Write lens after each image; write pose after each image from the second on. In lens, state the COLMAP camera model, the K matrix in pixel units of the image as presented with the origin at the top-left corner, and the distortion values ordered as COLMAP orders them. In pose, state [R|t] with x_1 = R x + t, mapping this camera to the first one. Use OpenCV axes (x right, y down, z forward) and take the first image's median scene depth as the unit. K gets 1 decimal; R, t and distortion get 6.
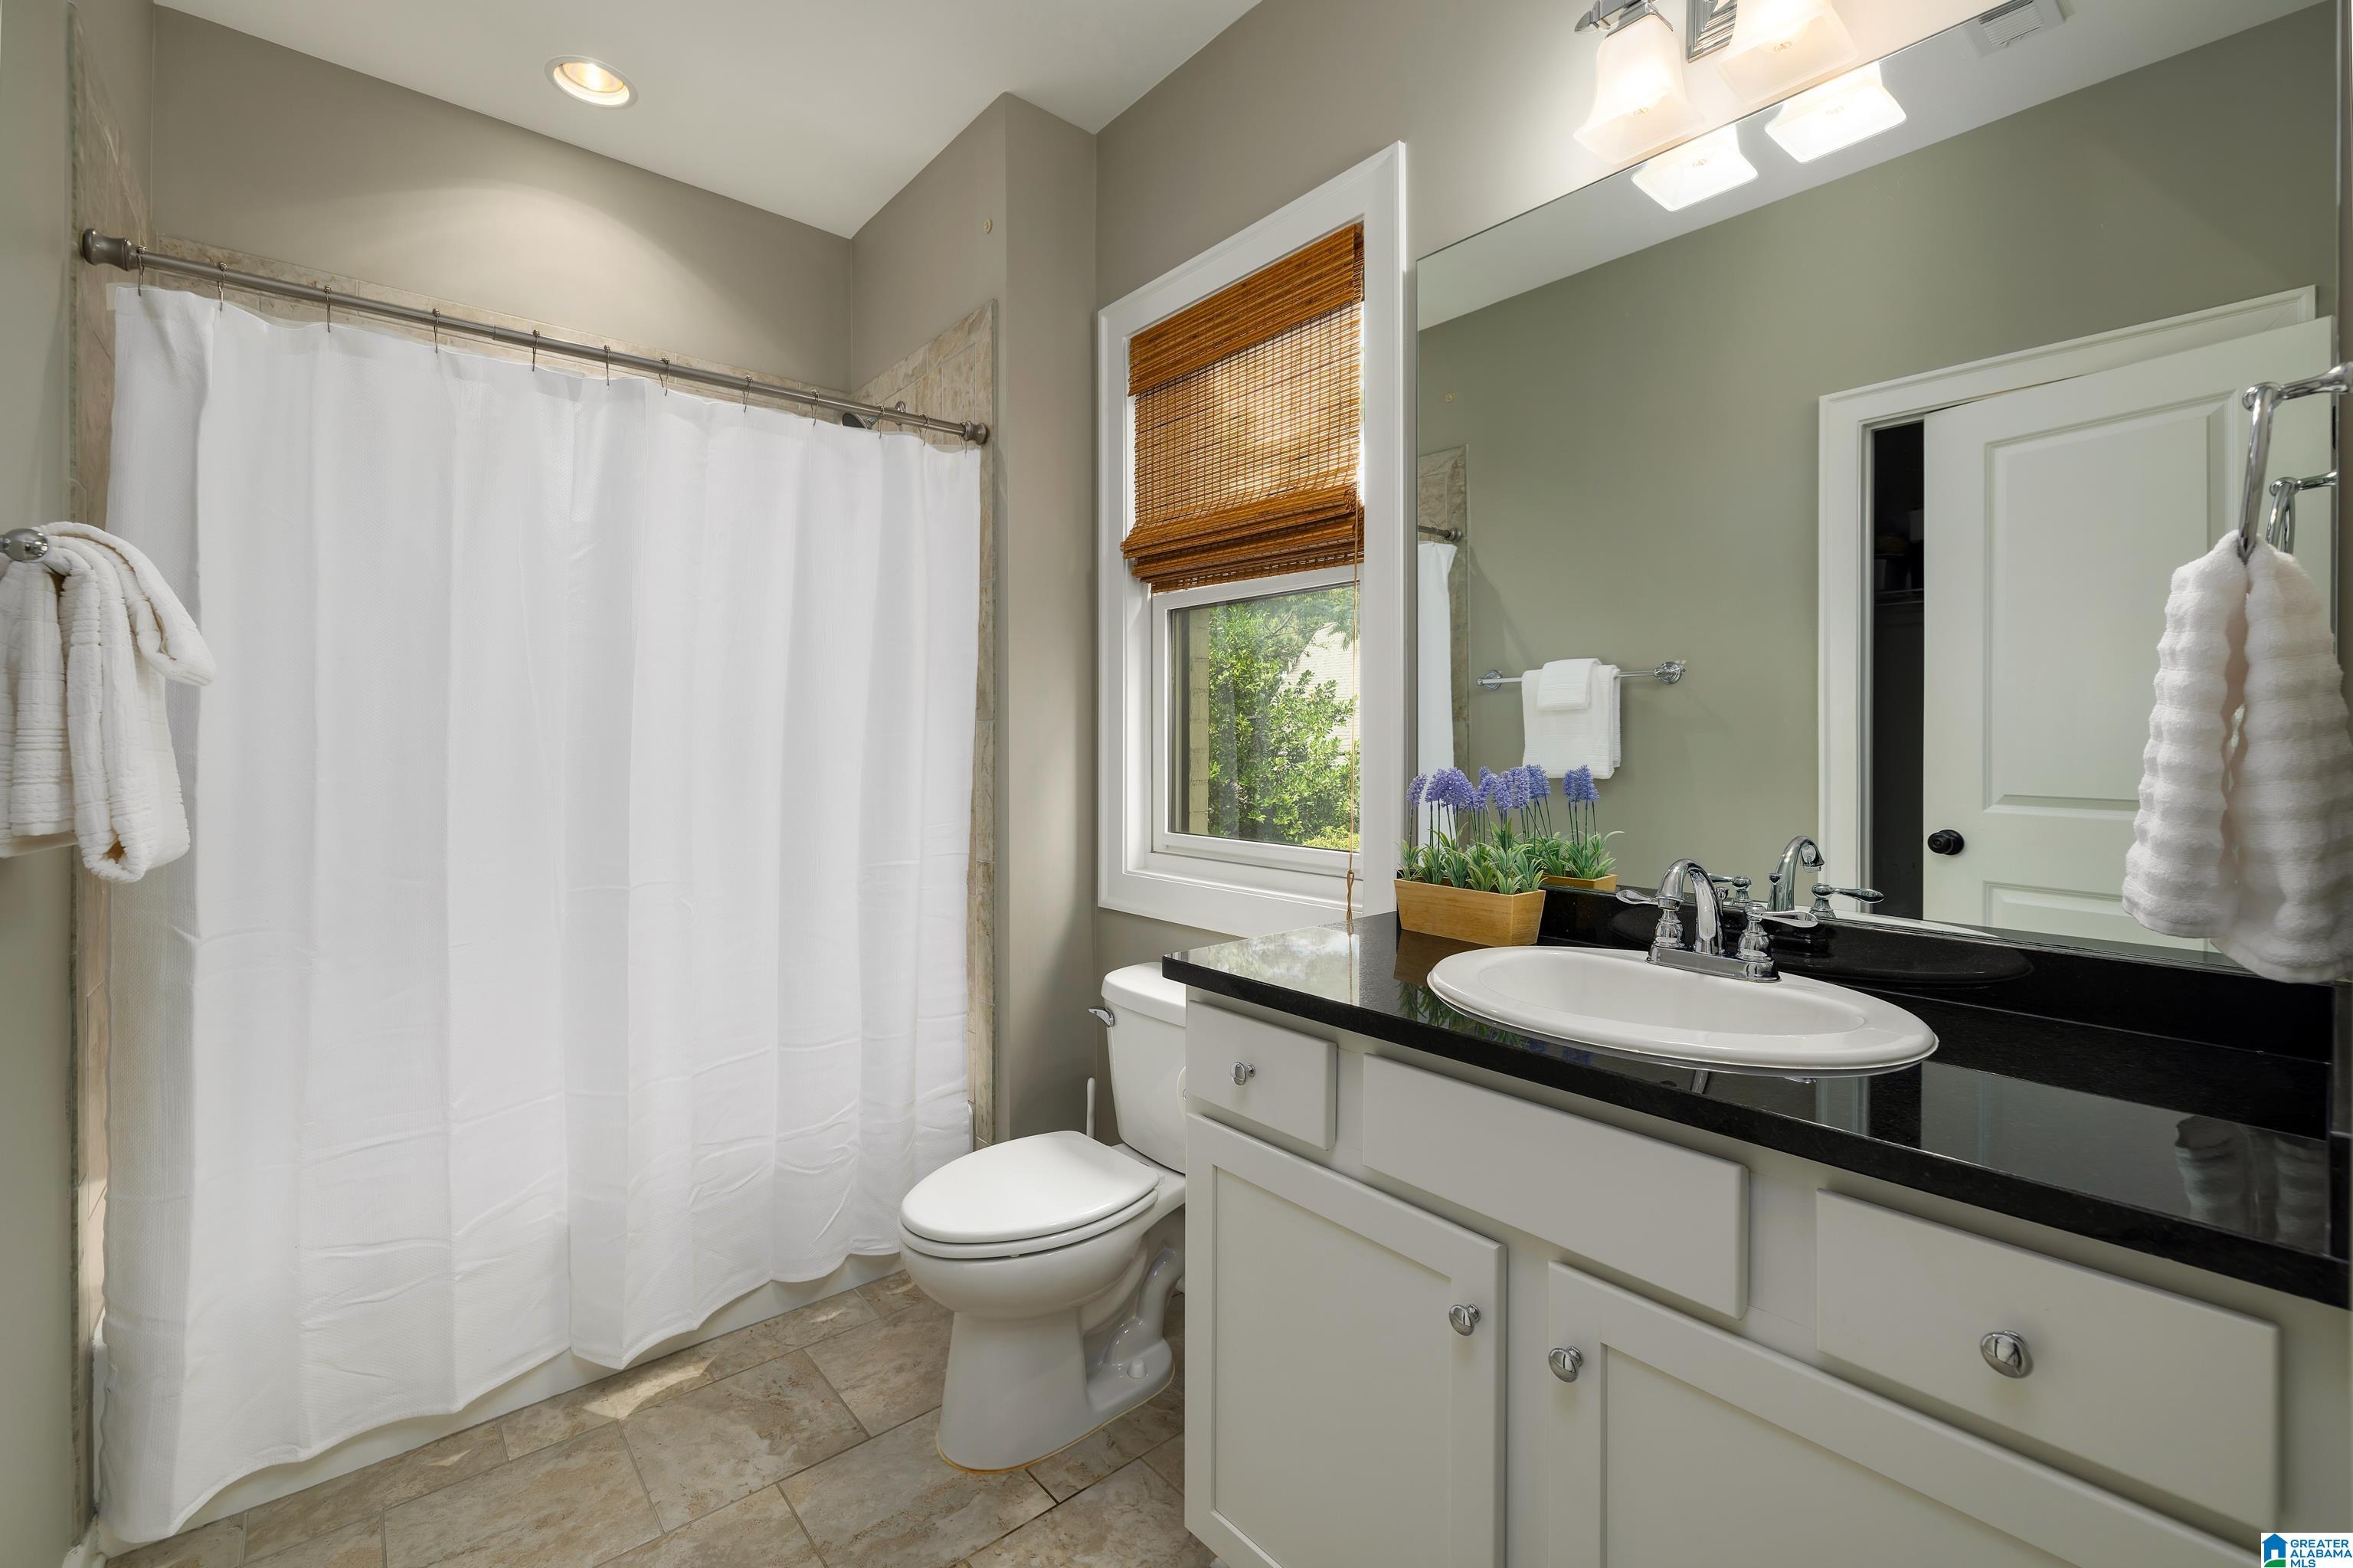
lens RADIAL K [[977.1, 0, 1174.2], [0, 977.1, 762.2], [0, 0, 1]] dist [0.001453, 0.000019]
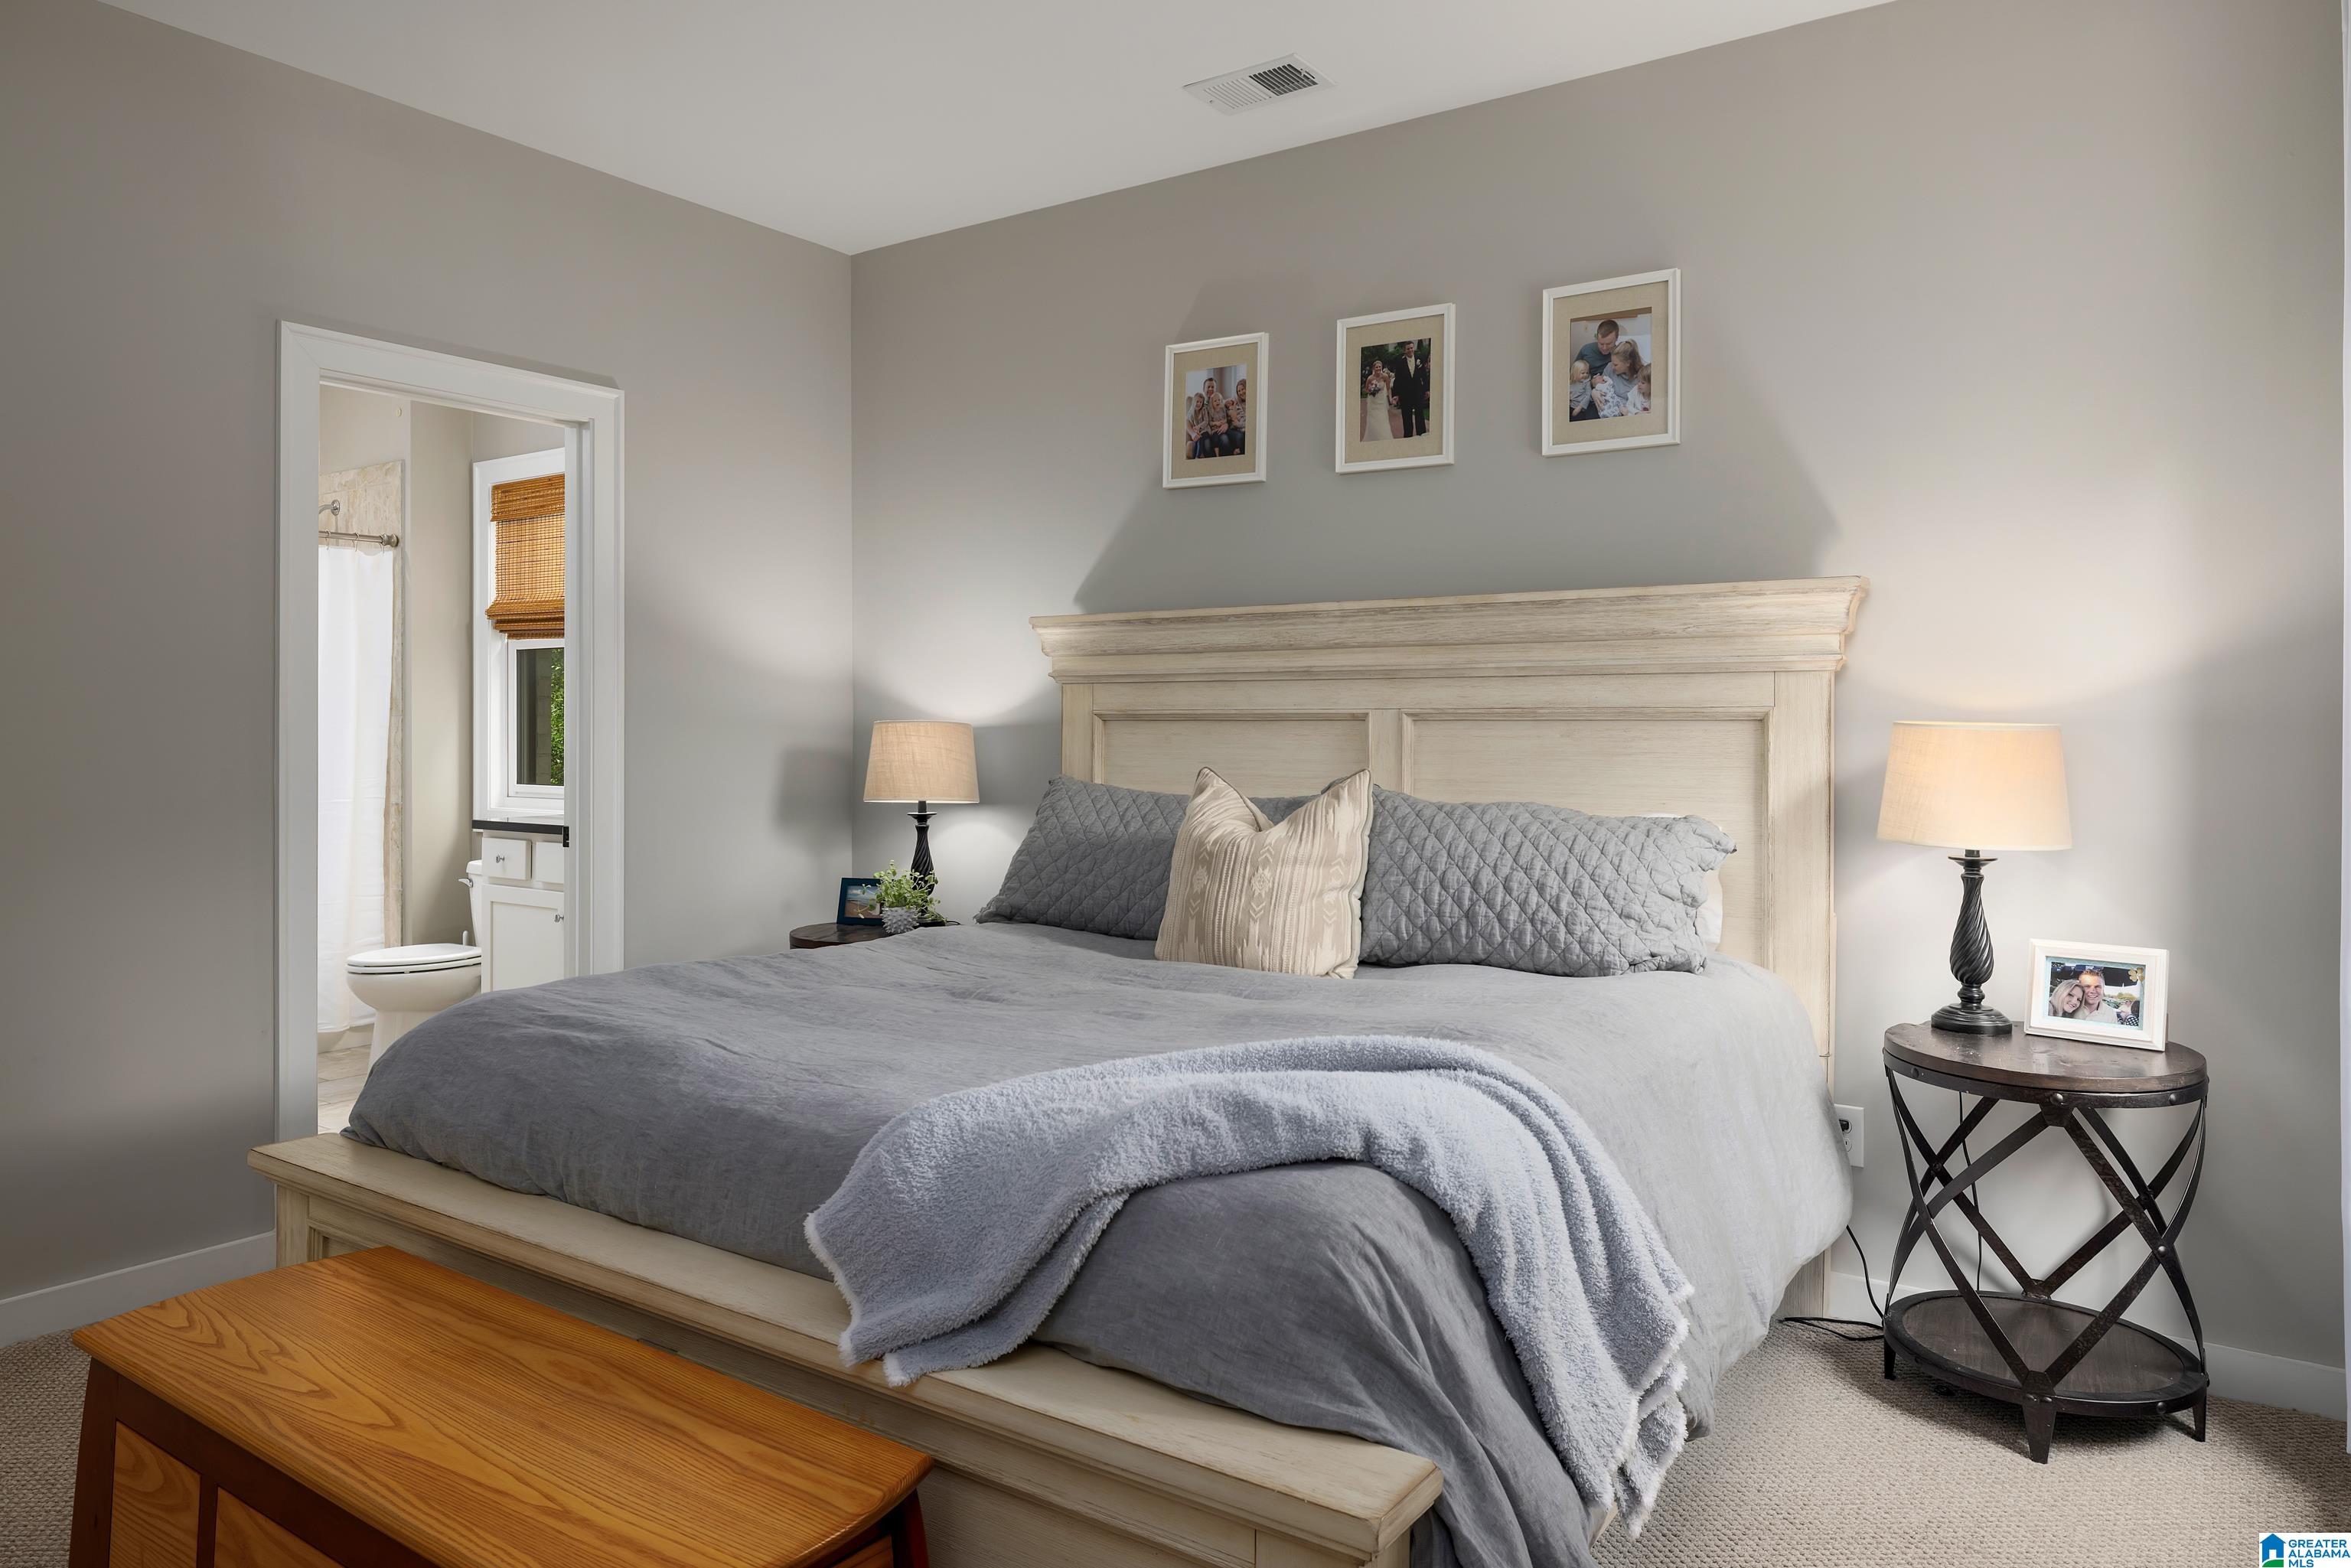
lens RADIAL K [[1547.1, 0, 1190.1], [0, 1547.1, 738.5], [0, 0, 1]] dist [0.002340, 0.000101]
pose [[0.965117, 0.001145, 0.261817, 0.411345], [-0.001876, 0.999995, 0.002545, -0.014114], [-0.261812, -0.002947, 0.965114, -1.853203]]
